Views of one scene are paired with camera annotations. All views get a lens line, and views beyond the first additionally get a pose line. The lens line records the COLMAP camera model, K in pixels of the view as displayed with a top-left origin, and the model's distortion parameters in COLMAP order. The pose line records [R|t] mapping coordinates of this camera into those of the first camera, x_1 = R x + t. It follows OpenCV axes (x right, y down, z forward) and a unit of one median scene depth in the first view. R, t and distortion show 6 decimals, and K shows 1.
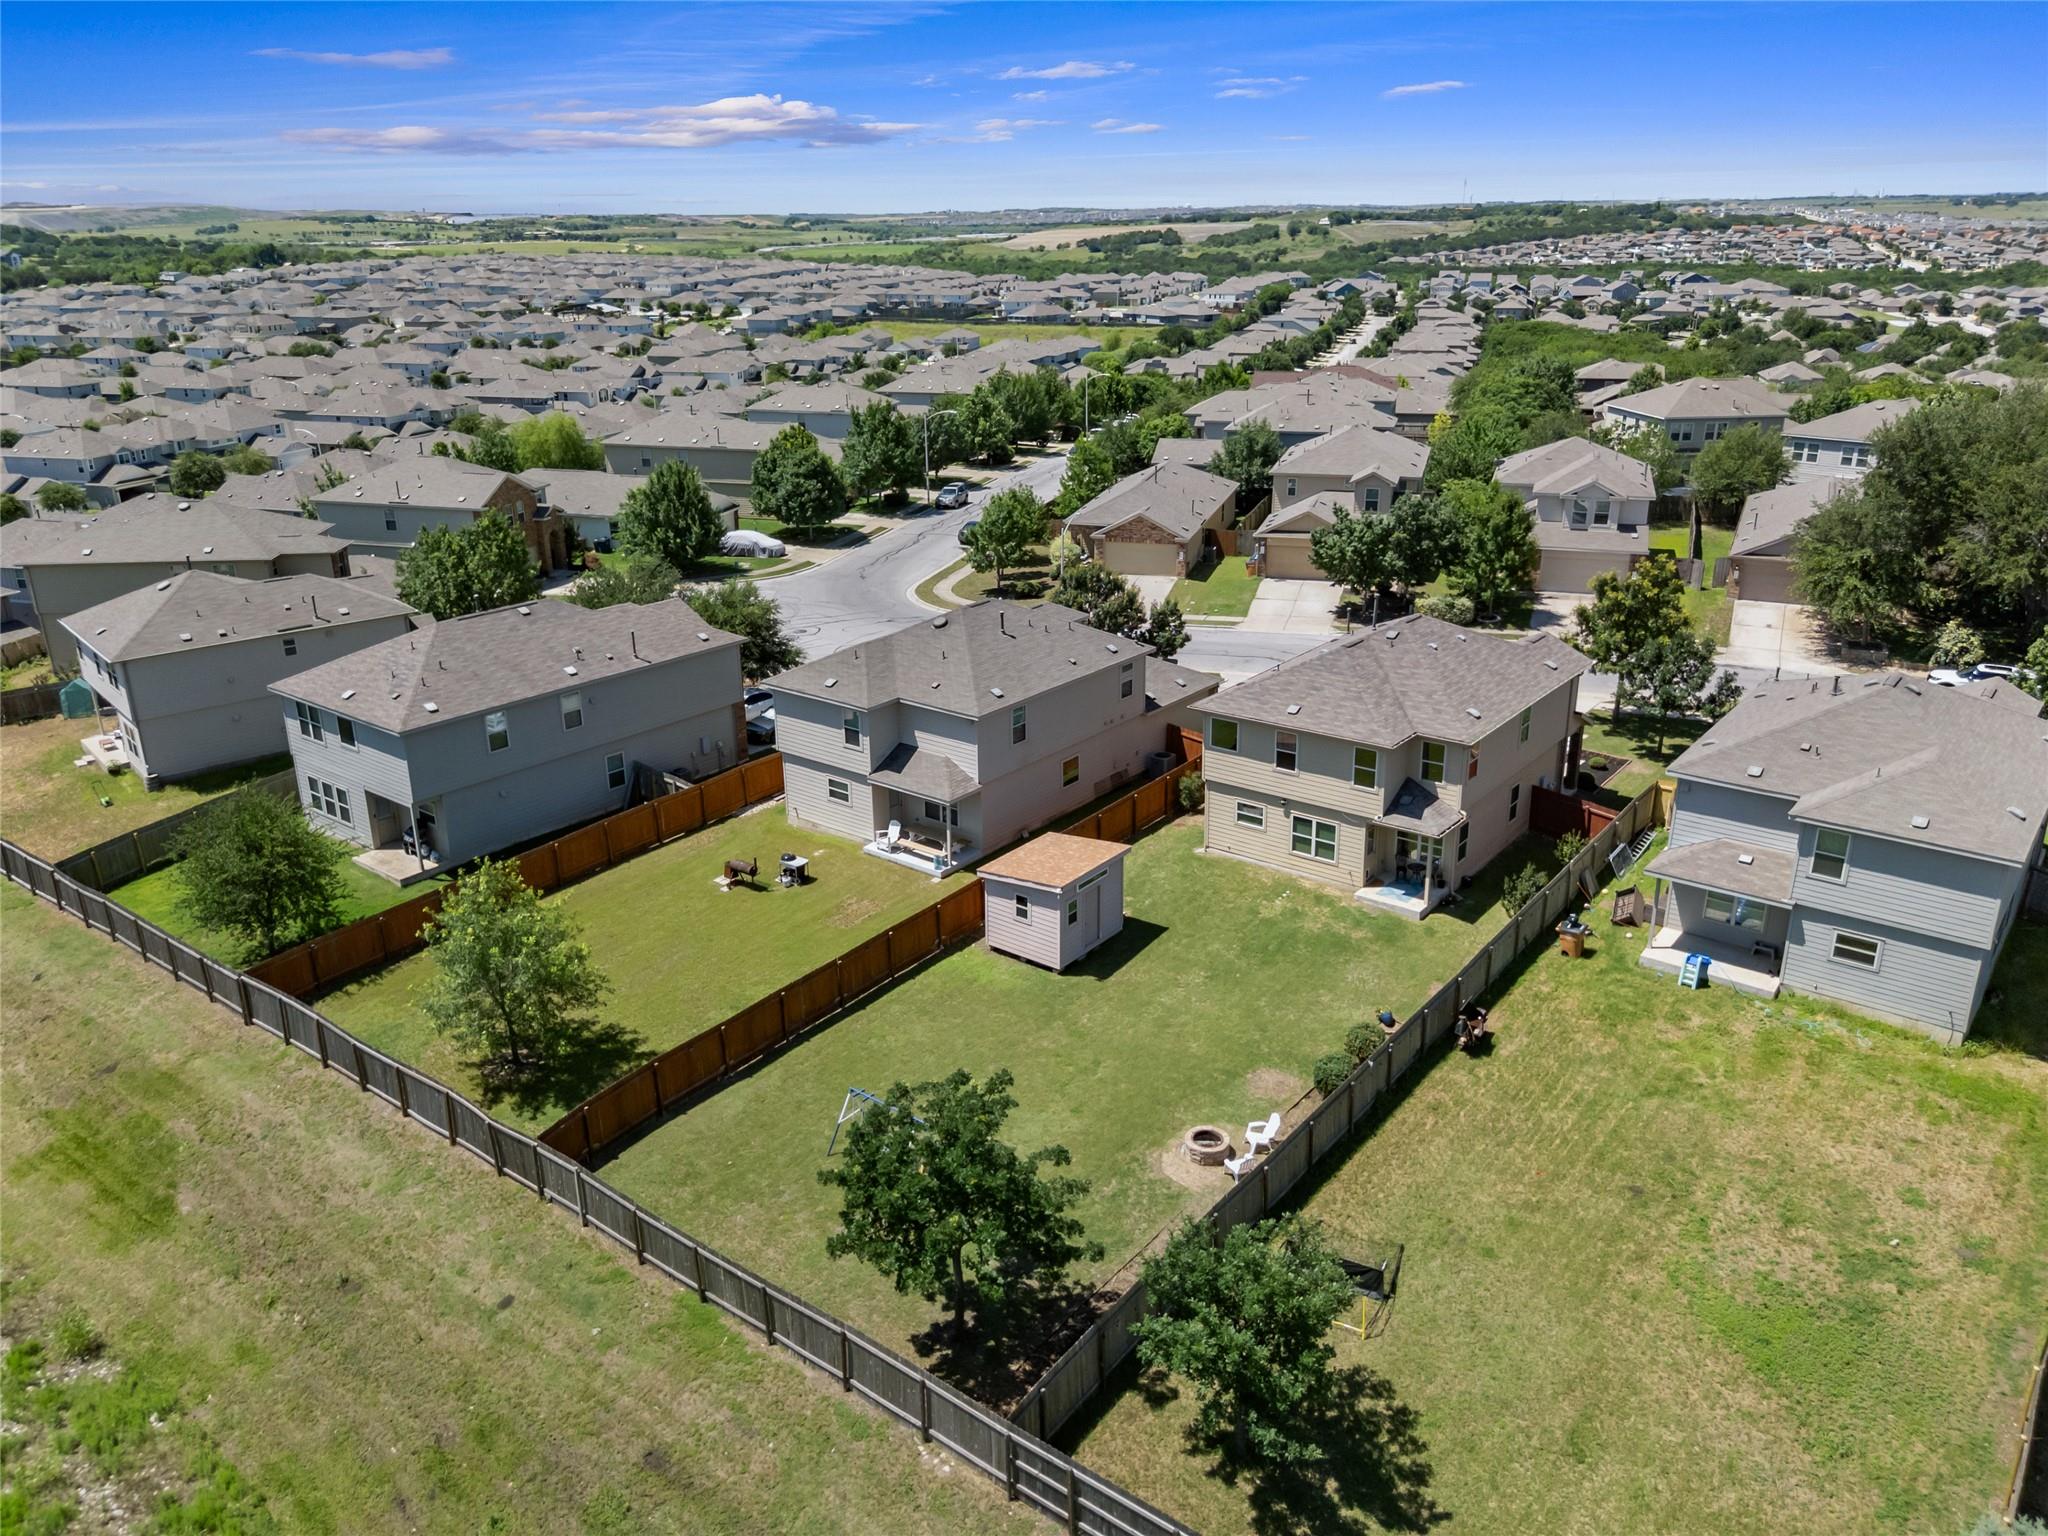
lens RADIAL K [[1507.8, 0, 1024.0], [0, 1507.8, 768.0], [0, 0, 1]] dist [0.086998, -0.096913]
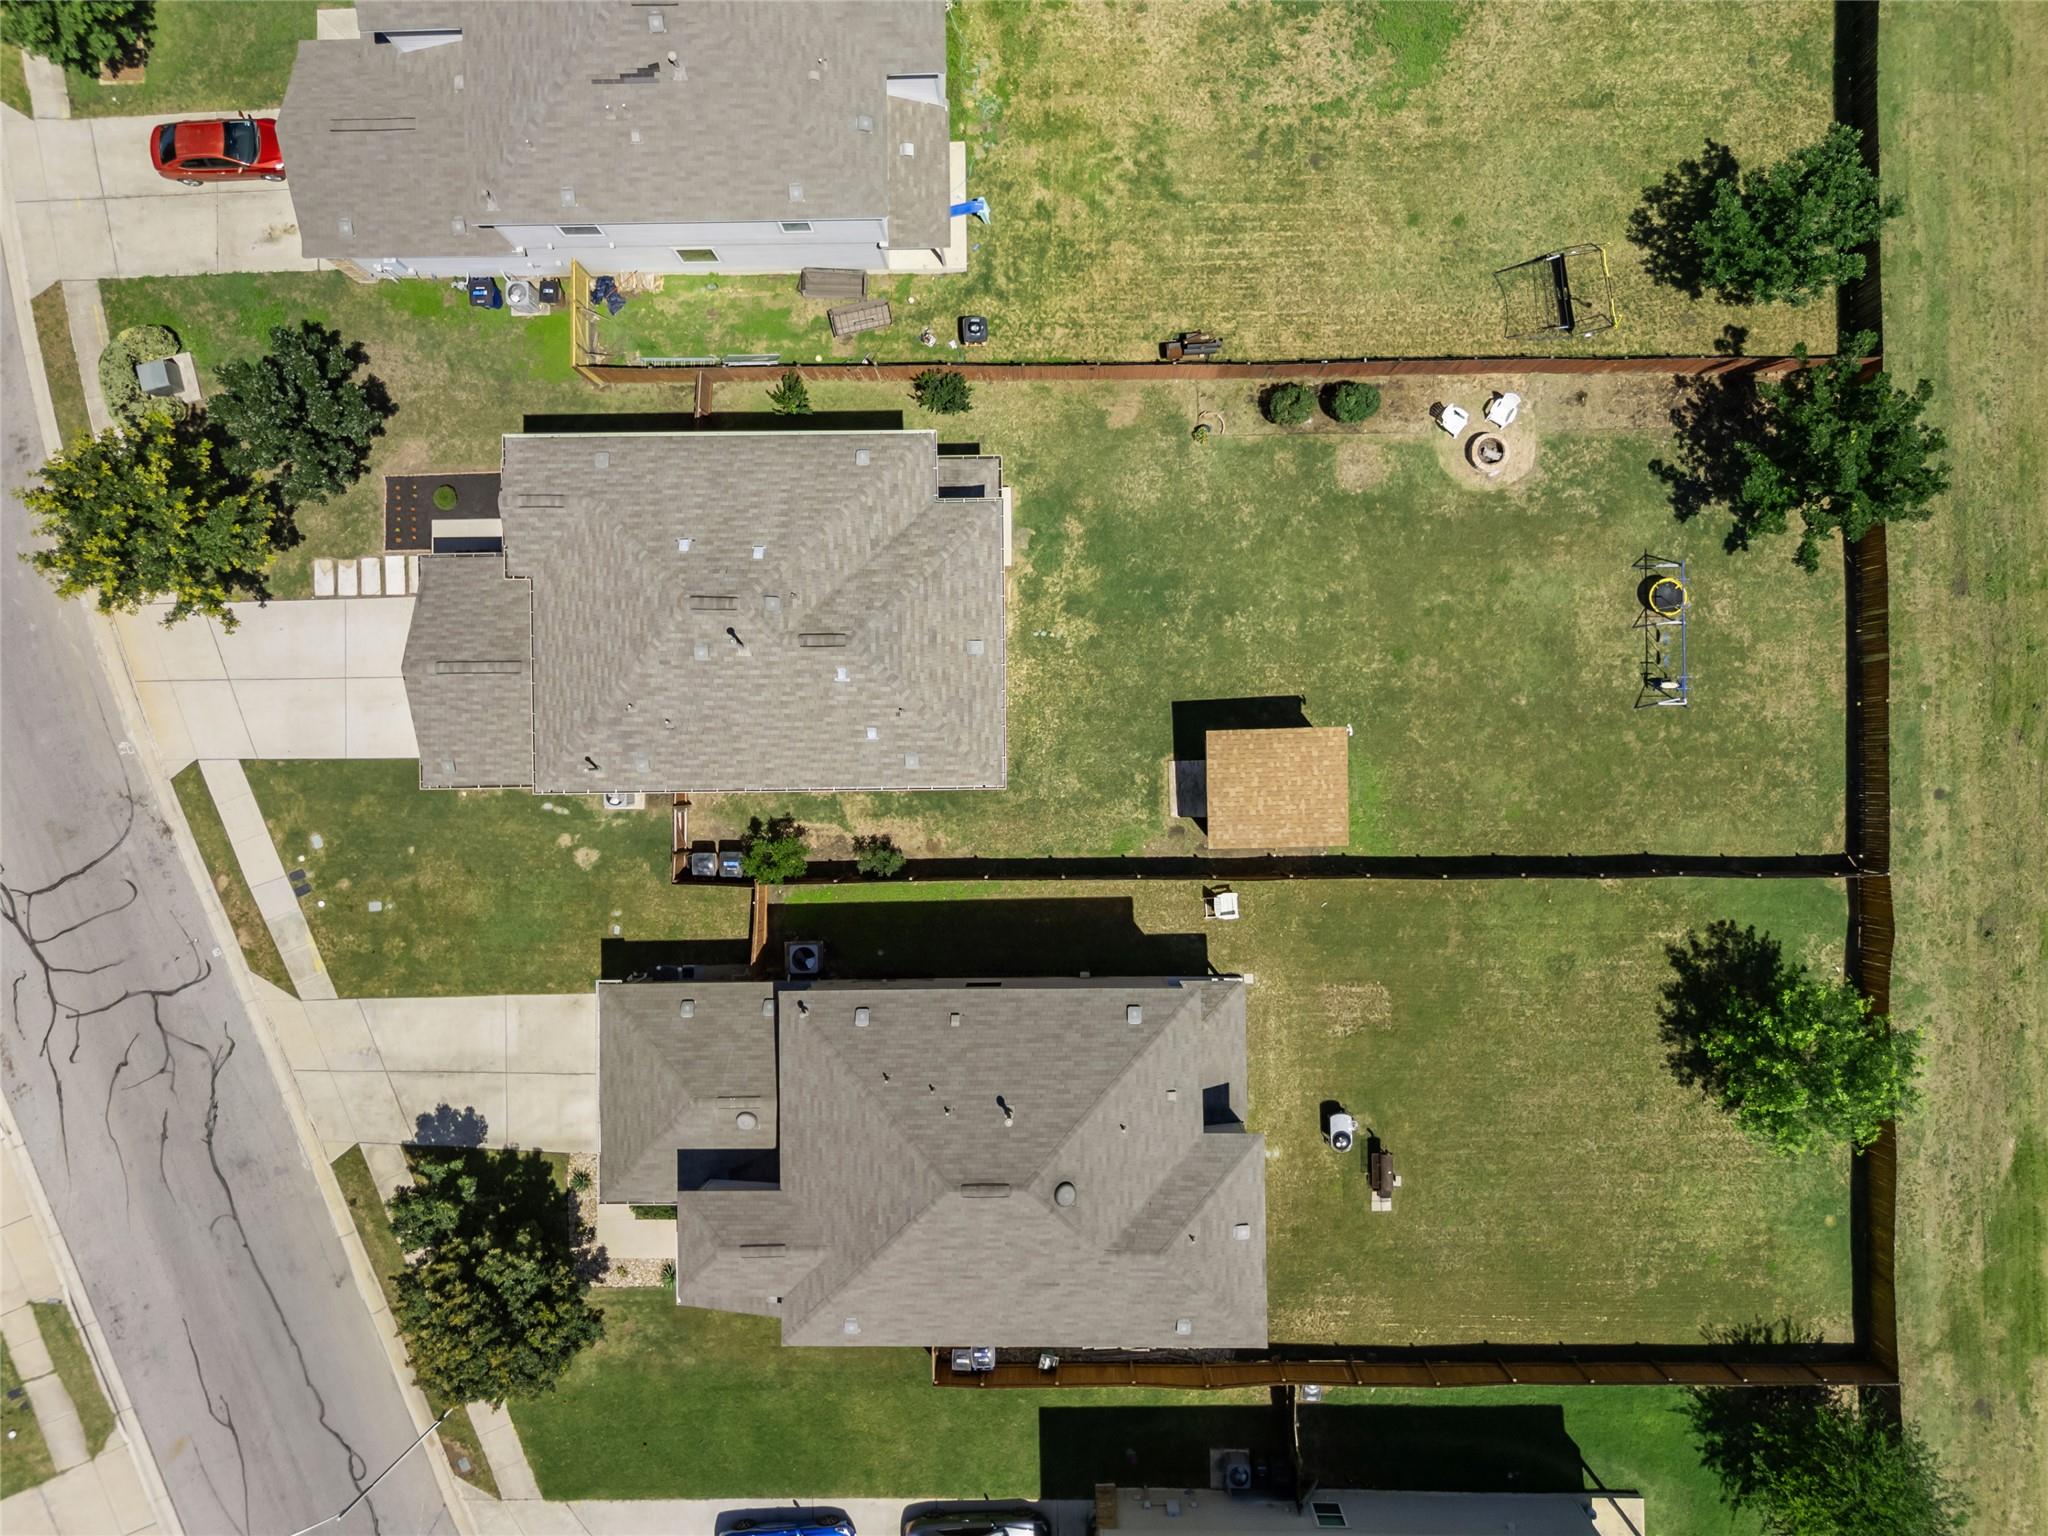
lens RADIAL K [[1507.8, 0, 1024.0], [0, 1507.8, 768.0], [0, 0, 1]] dist [0.086998, -0.096913]
pose [[-0.627140, -0.778157, 0.034158, 0.076928], [0.302278, -0.202729, 0.931413, -0.670557], [-0.717861, 0.594451, 0.362359, 0.645138]]
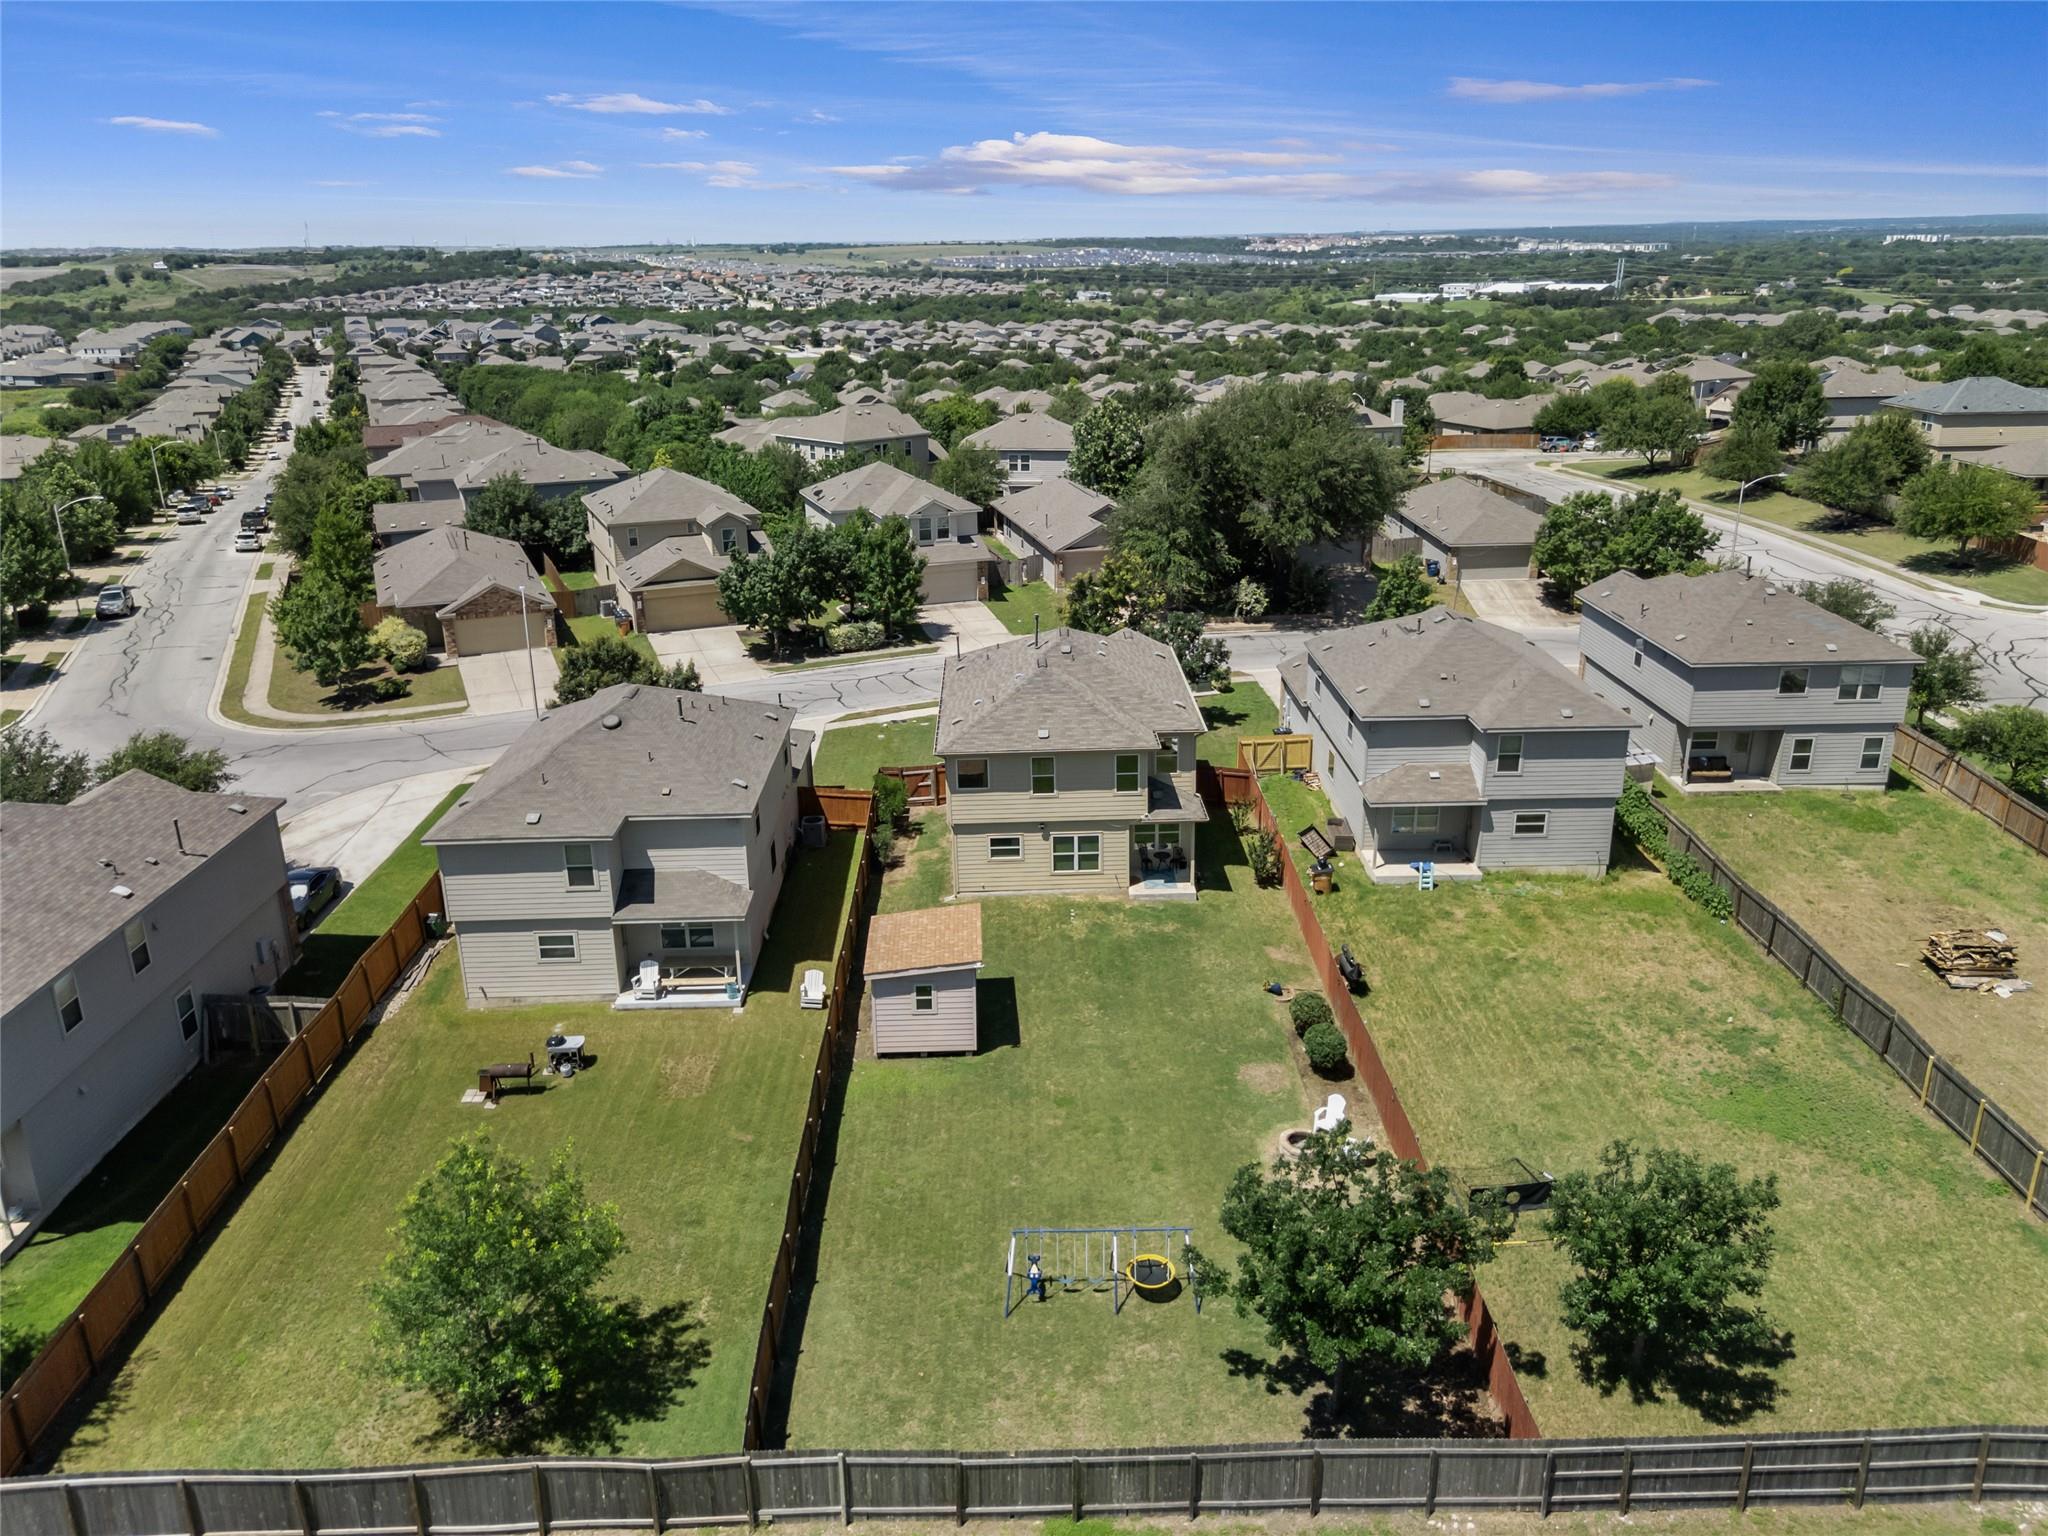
lens RADIAL K [[1507.8, 0, 1024.0], [0, 1507.8, 768.0], [0, 0, 1]] dist [0.086998, -0.096913]
pose [[0.772311, -0.209046, 0.599863, -0.384969], [0.224786, 0.973139, 0.049722, -0.060667], [-0.594144, 0.096440, 0.798556, 0.179443]]
